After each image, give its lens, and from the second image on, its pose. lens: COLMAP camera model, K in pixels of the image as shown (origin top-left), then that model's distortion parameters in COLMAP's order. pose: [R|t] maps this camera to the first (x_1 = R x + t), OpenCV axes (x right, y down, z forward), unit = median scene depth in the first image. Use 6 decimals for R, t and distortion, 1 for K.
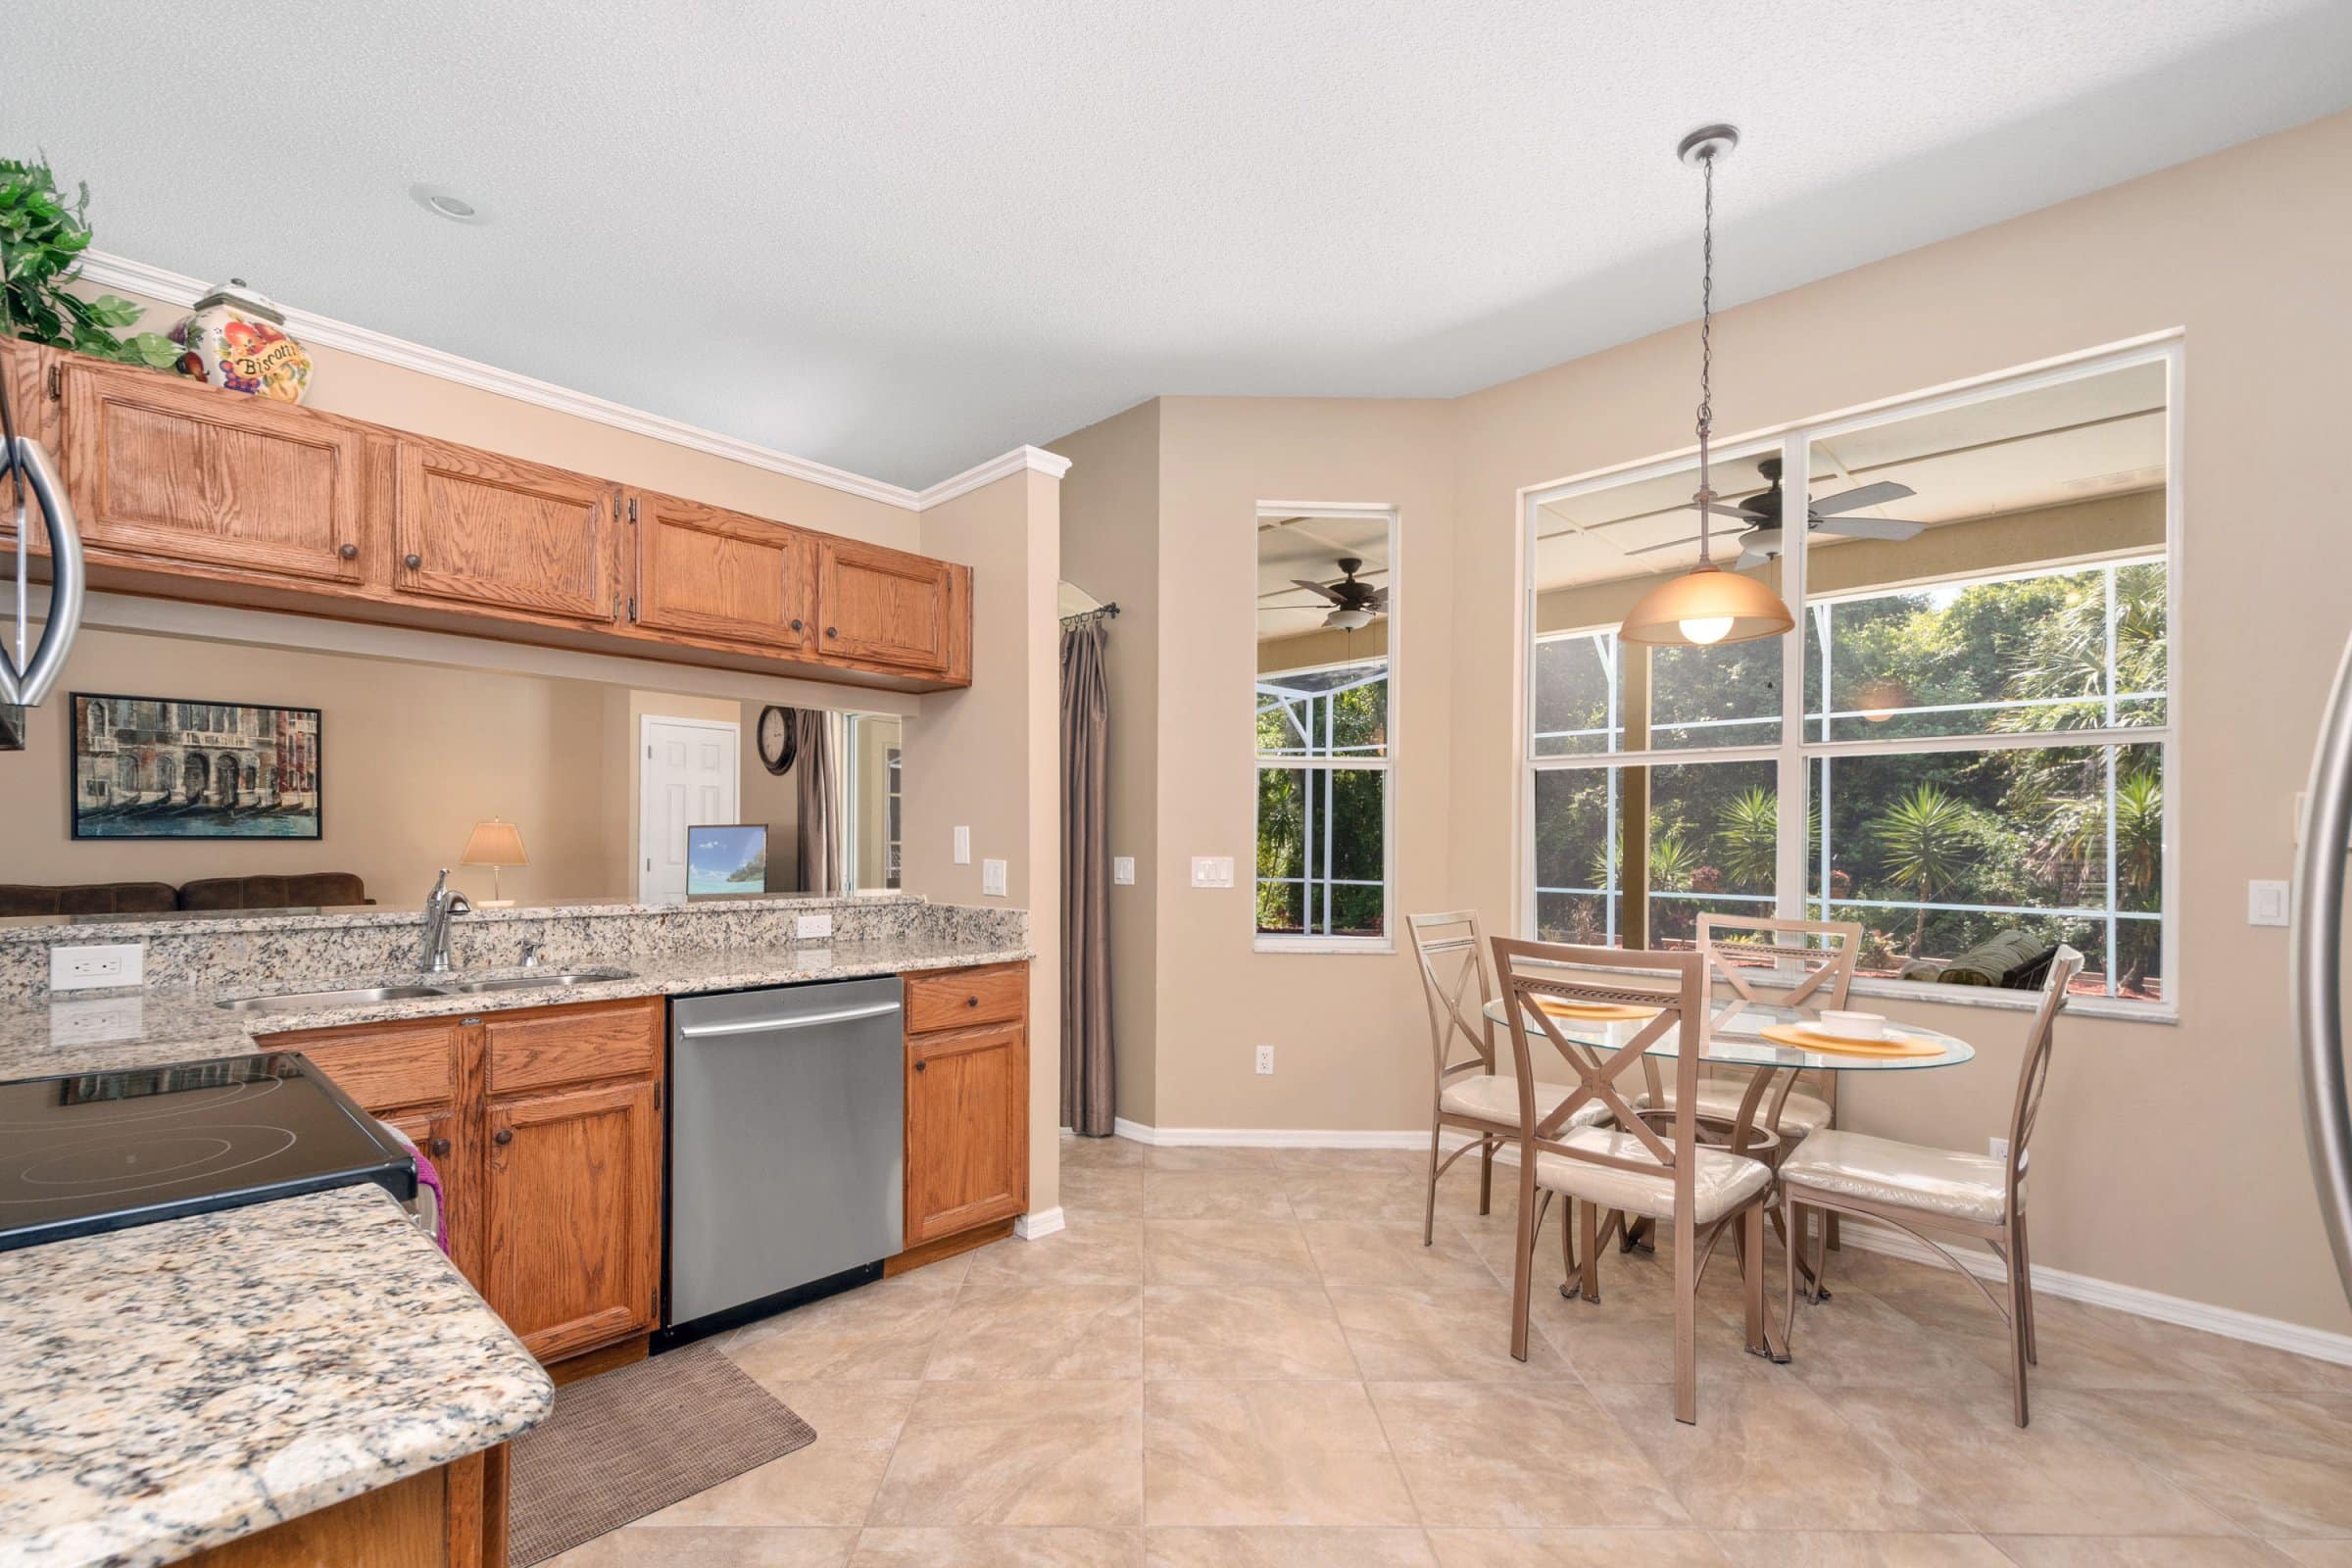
lens RADIAL K [[1010.9, 0, 1119.0], [0, 1010.9, 839.6], [0, 0, 1]] dist [0.016330, -0.000300]
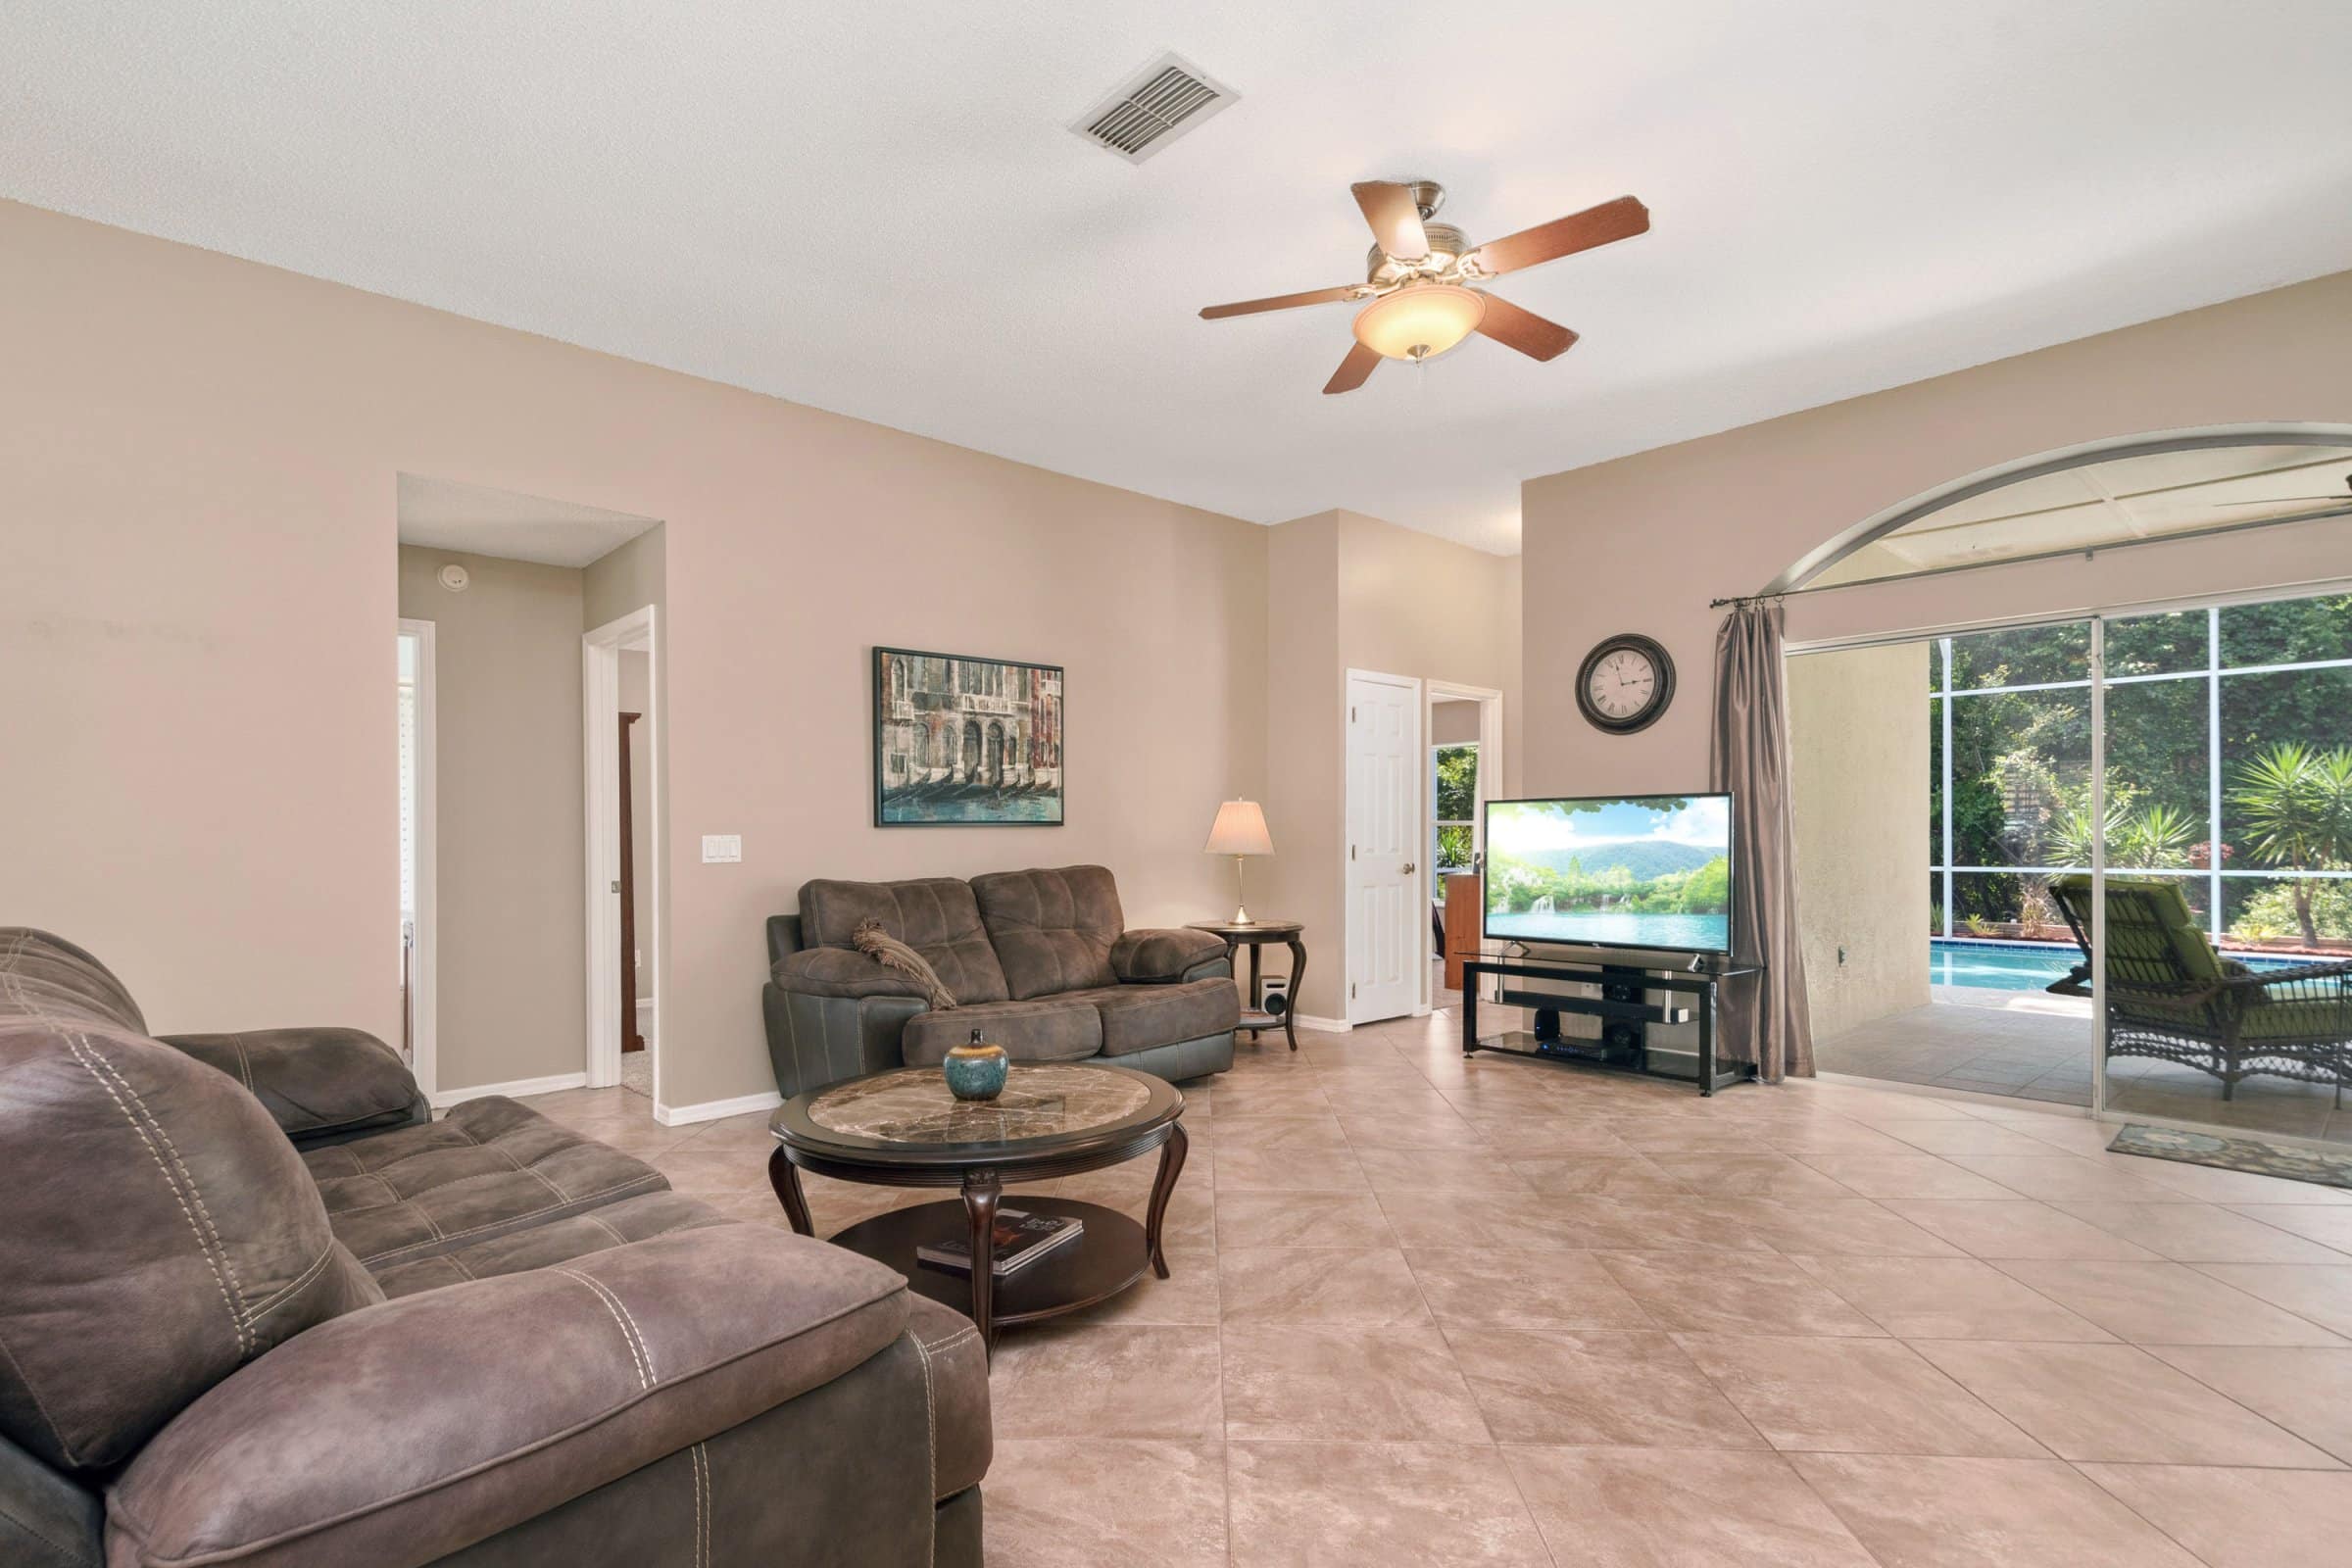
lens RADIAL K [[1111.5, 0, 1151.0], [0, 1111.5, 828.6], [0, 0, 1]] dist [0.005175, 0.000021]
pose [[0.998601, -0.016441, -0.050257, -0.708014], [0.016044, 0.999837, -0.008293, 0.011665], [0.050386, 0.007475, 0.998702, 0.116127]]
